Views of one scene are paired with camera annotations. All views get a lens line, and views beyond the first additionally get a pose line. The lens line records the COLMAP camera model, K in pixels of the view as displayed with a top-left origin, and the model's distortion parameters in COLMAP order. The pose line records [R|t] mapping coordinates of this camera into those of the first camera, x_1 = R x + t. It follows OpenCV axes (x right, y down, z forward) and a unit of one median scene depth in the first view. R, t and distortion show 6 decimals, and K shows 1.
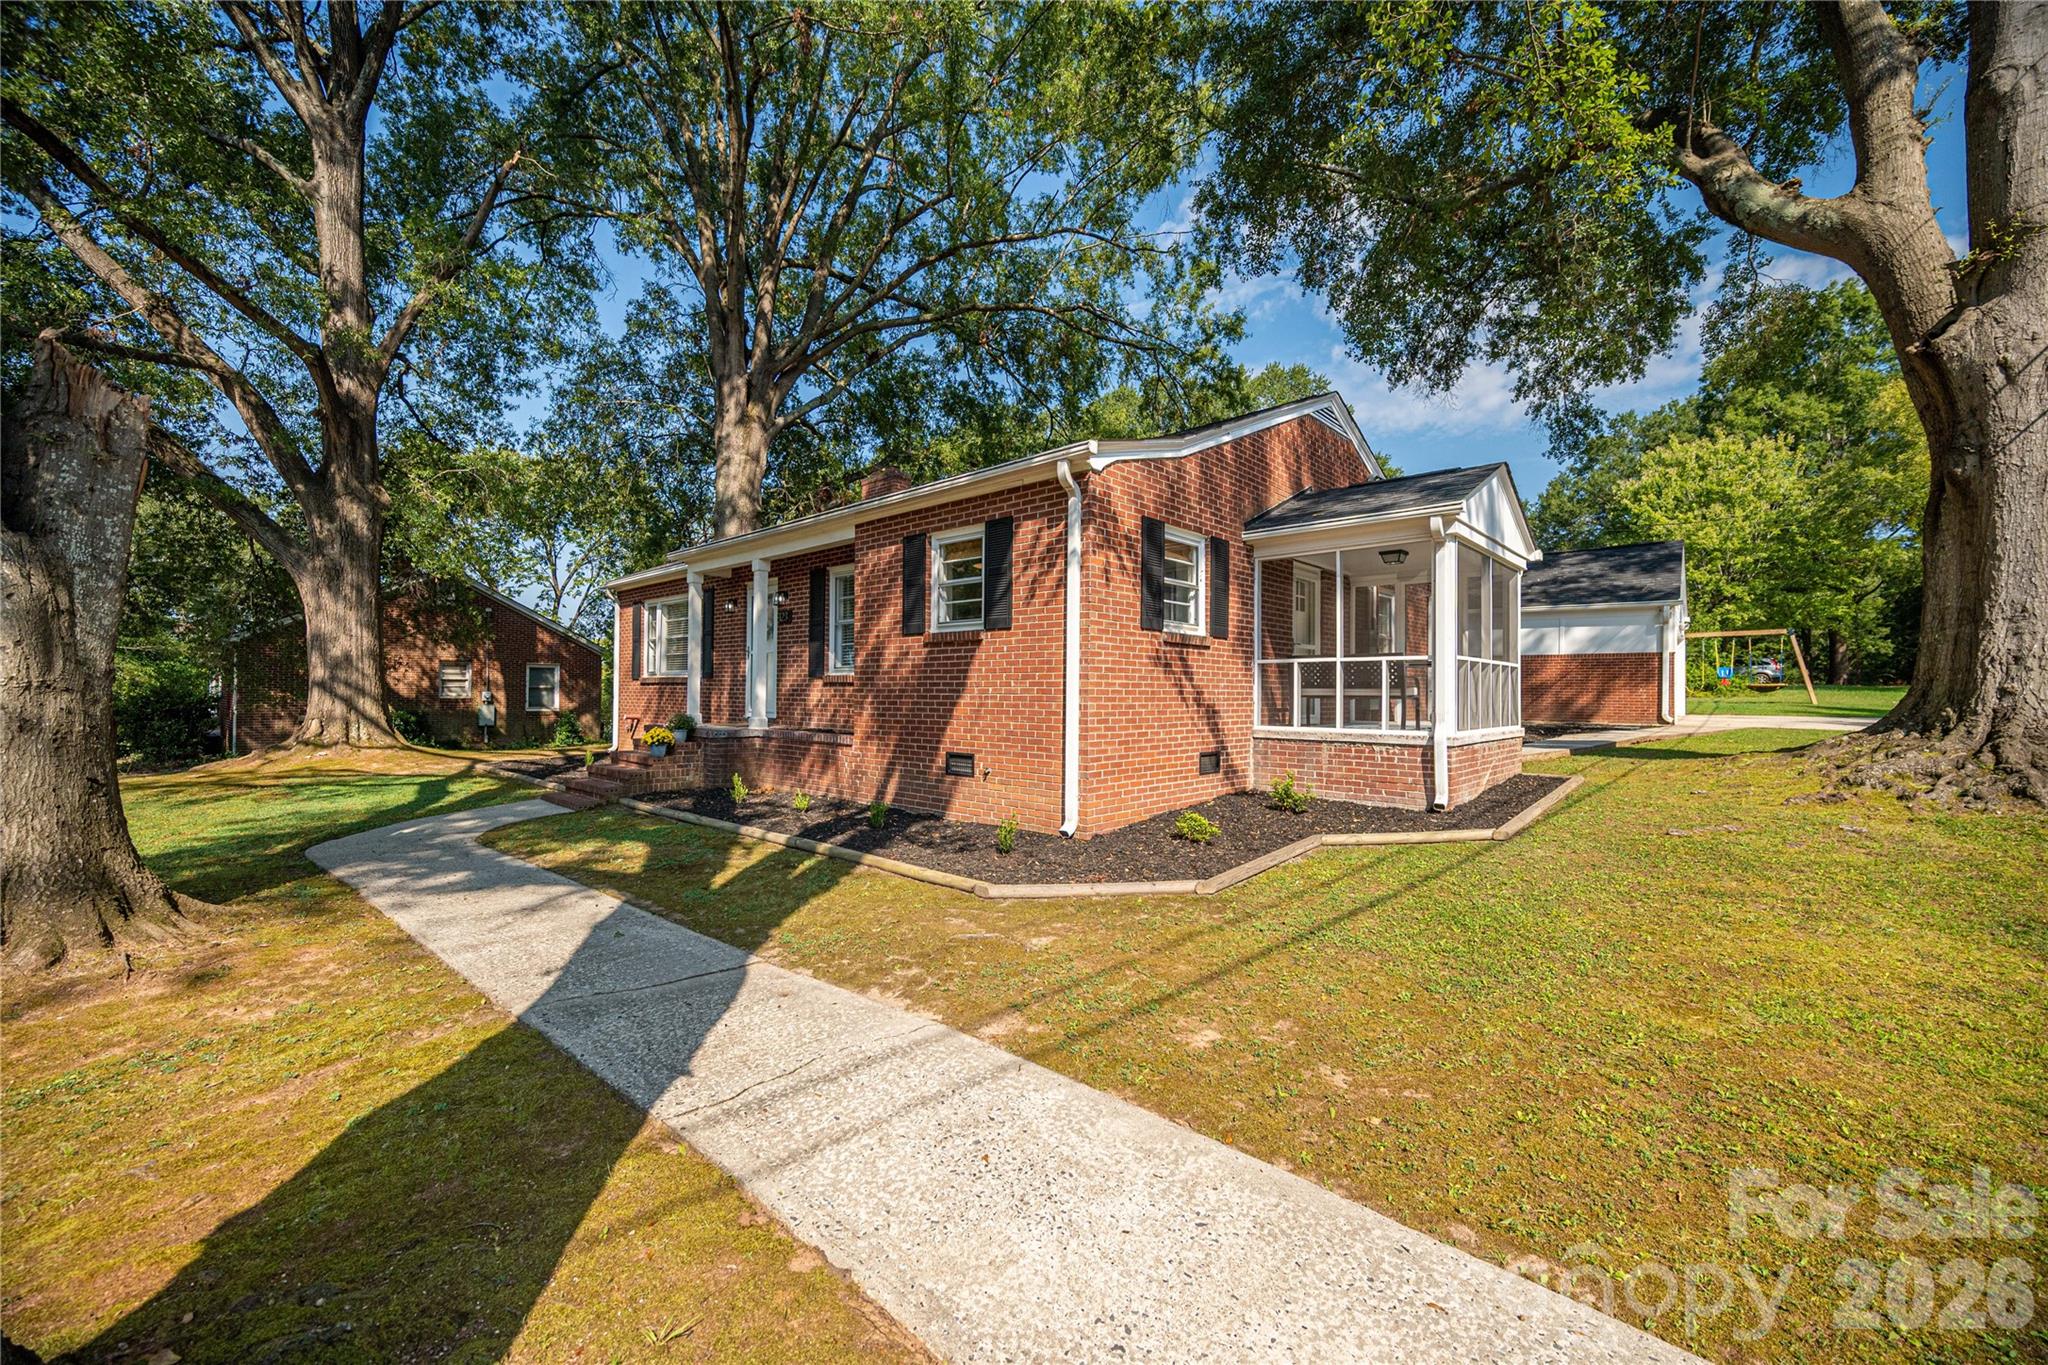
lens RADIAL K [[813.9, 0, 1024.0], [0, 813.9, 682.5], [0, 0, 1]] dist [-0.000002, 0.000030]
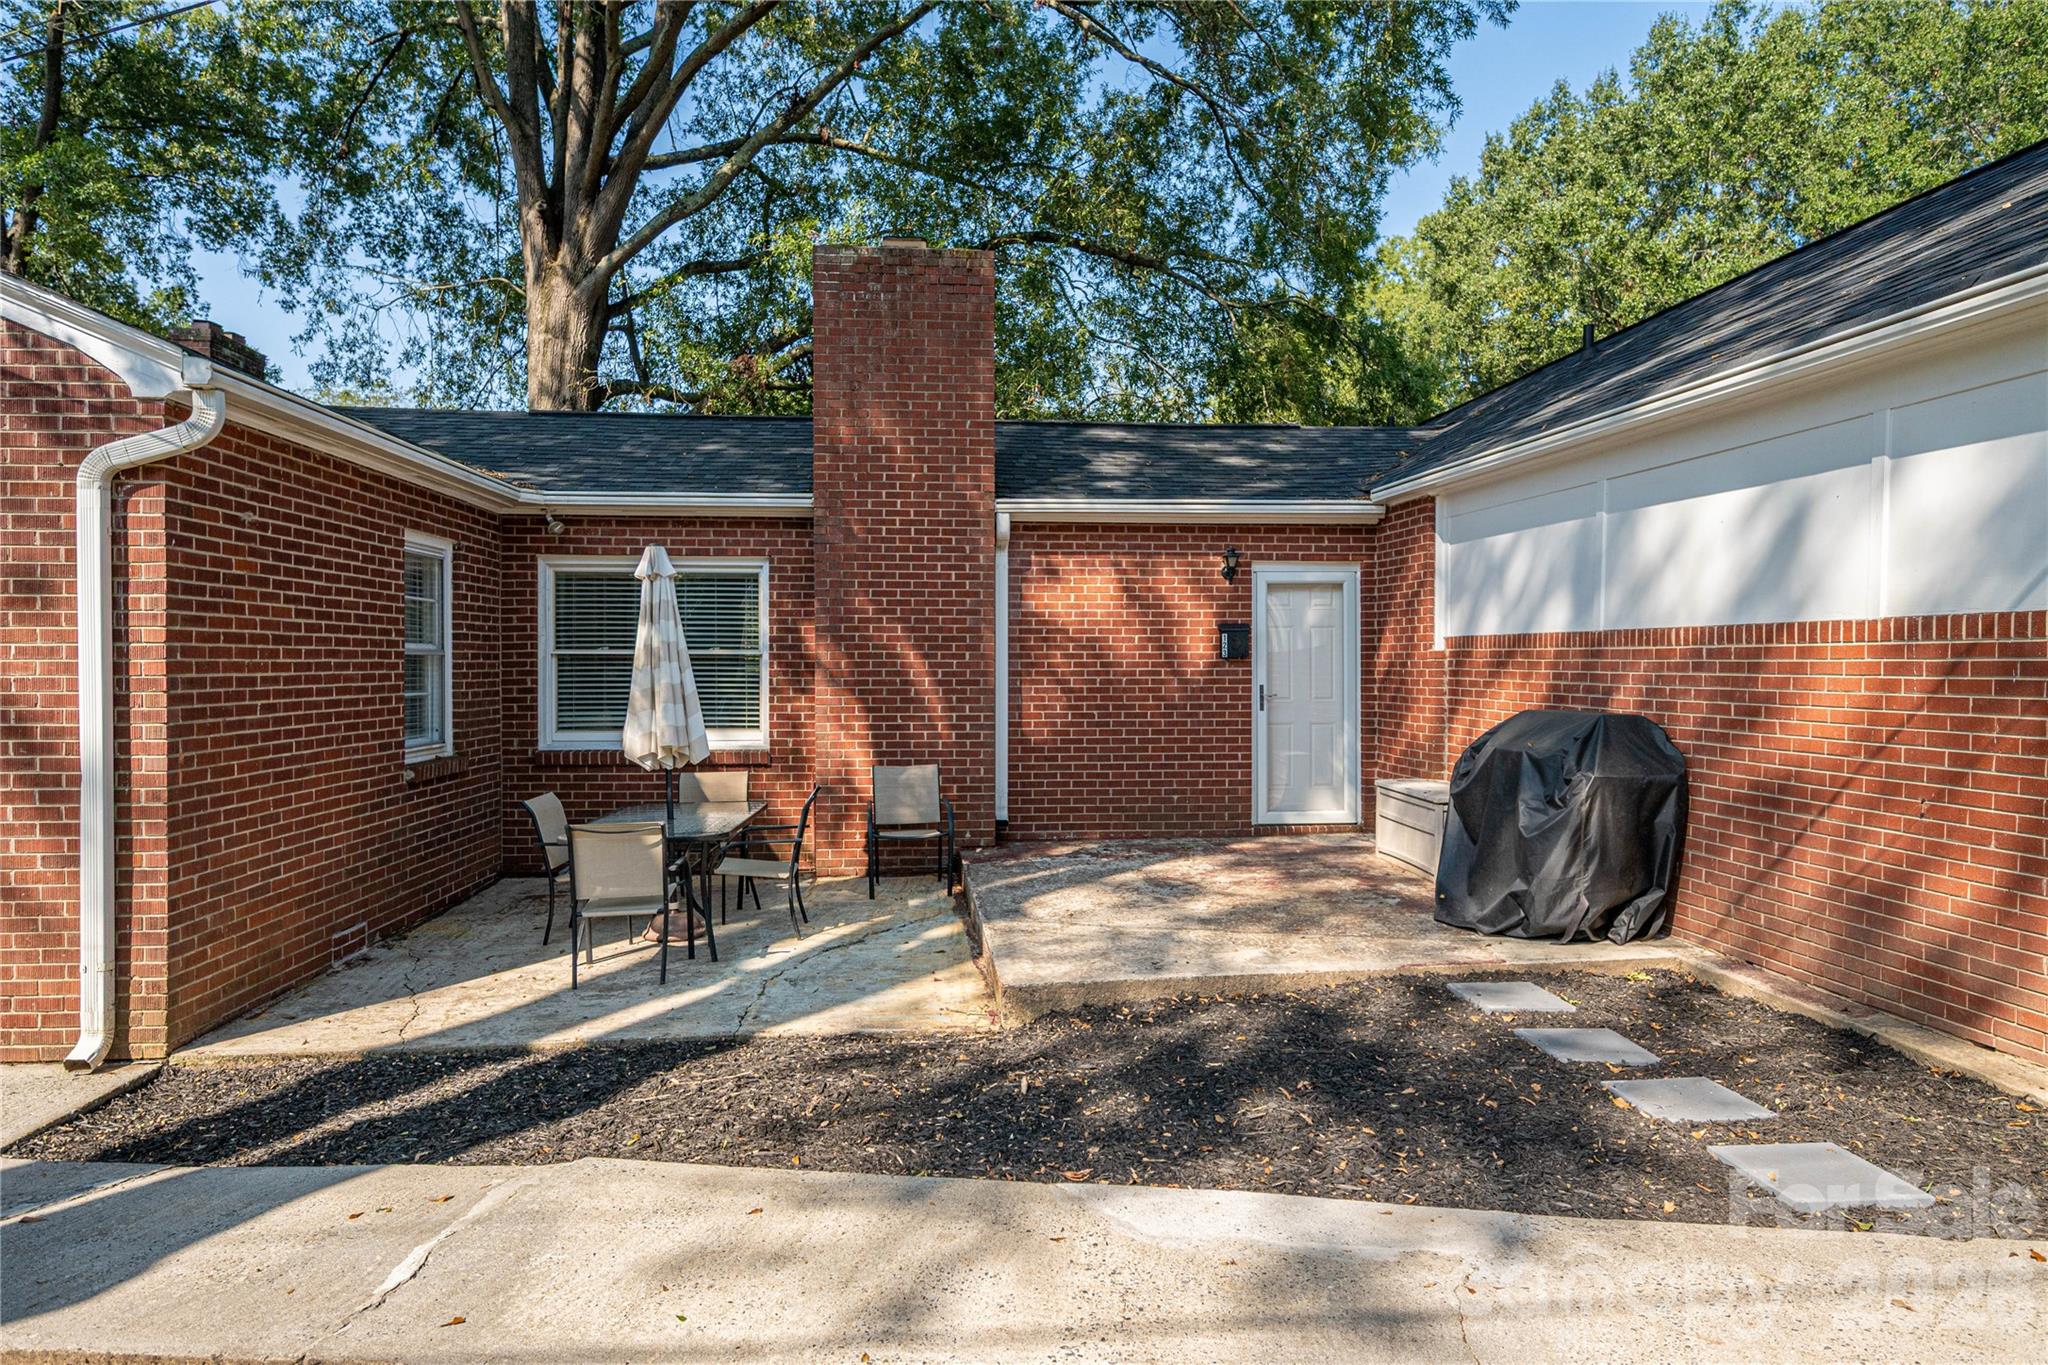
lens RADIAL K [[1242.1, 0, 1024.0], [0, 1242.1, 682.5], [0, 0, 1]] dist [-0.004544, 0.000041]
pose [[0.731210, 0.000321, -0.682152, 1.441284], [0.017235, 0.999672, 0.018946, -0.058961], [0.681935, -0.025610, 0.730965, 1.389756]]
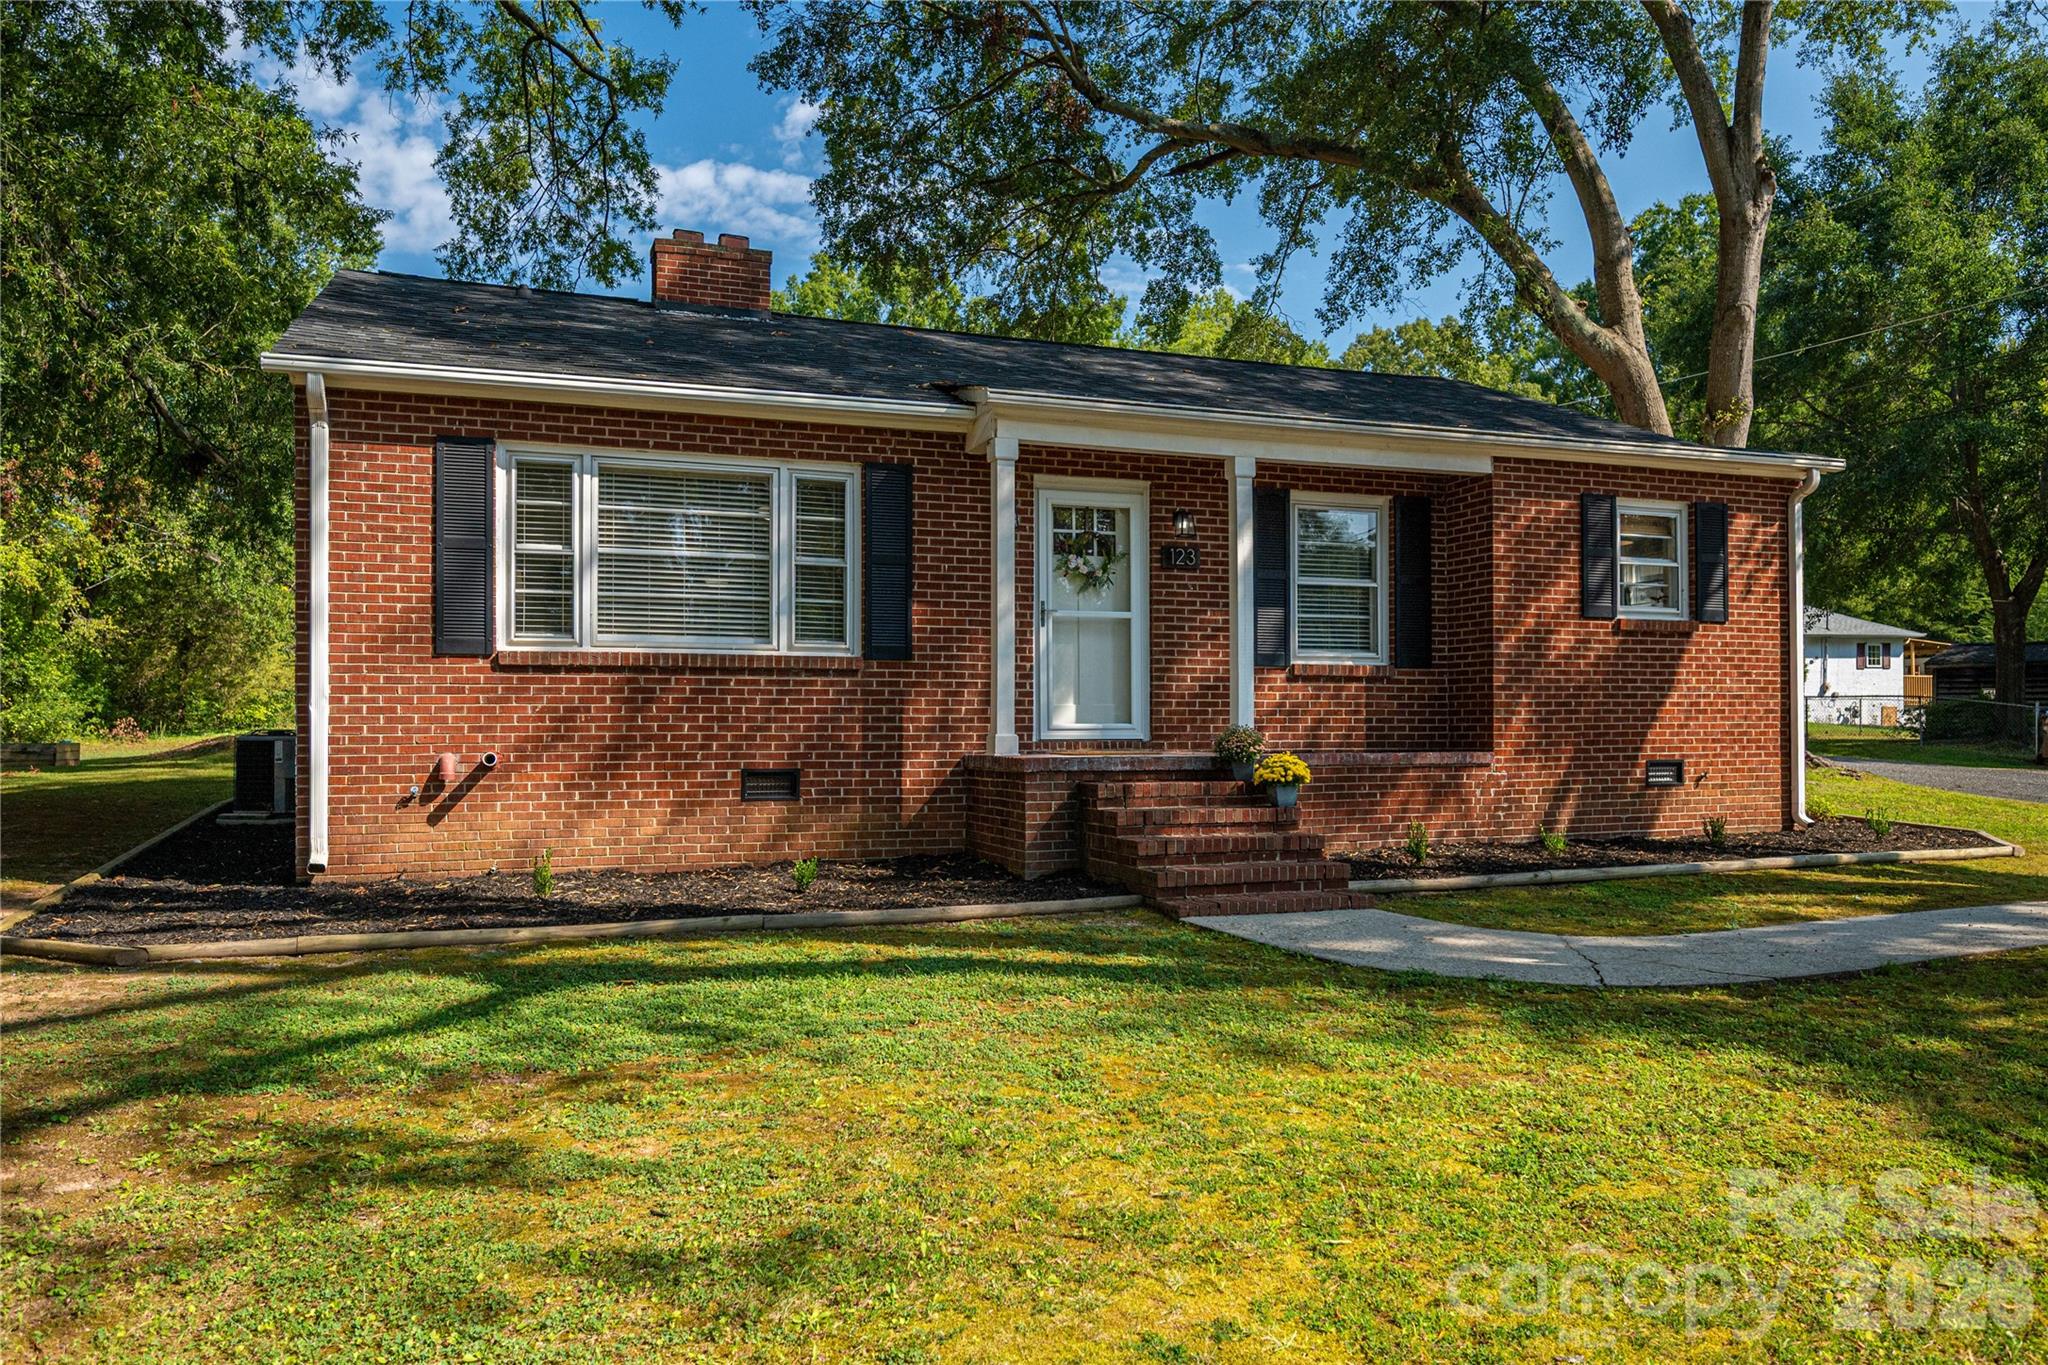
lens RADIAL K [[1495.2, 0, 1072.7], [0, 1495.2, 703.8], [0, 0, 1]] dist [0.006442, 0.000170]
pose [[0.412252, 0.003638, 0.911063, -1.598751], [-0.004197, 0.999989, -0.002094, 0.028952], [-0.911060, -0.002960, 0.412262, 0.814590]]
